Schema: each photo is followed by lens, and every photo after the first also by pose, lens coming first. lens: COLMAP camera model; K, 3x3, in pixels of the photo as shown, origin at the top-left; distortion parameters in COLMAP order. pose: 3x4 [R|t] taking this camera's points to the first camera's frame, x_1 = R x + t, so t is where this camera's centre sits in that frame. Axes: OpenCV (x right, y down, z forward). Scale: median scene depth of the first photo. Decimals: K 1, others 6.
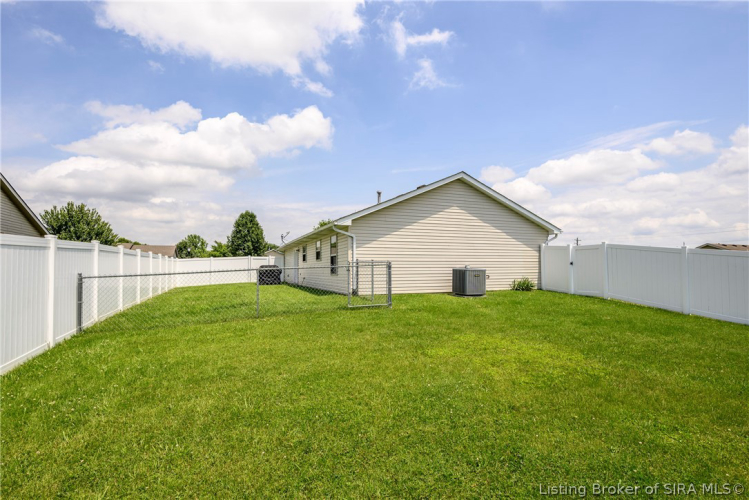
lens RADIAL K [[365.3, 0, 372.5], [0, 365.3, 252.4], [0, 0, 1]] dist [-0.002058, -0.003547]
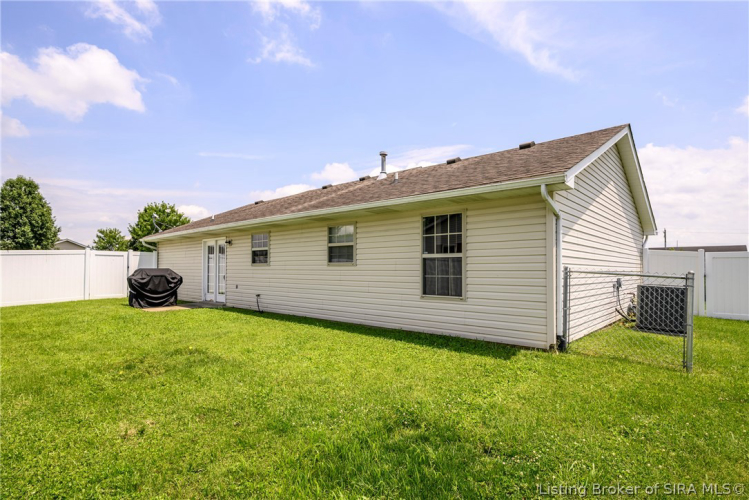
lens RADIAL K [[374.0, 0, 376.4], [0, 374.0, 249.9], [0, 0, 1]] dist [0.002194, -0.000428]
pose [[0.887158, 0.020300, 0.461018, -0.096533], [-0.021725, 0.999762, -0.002217, 0.000817], [-0.460953, -0.008049, 0.887388, 0.148059]]
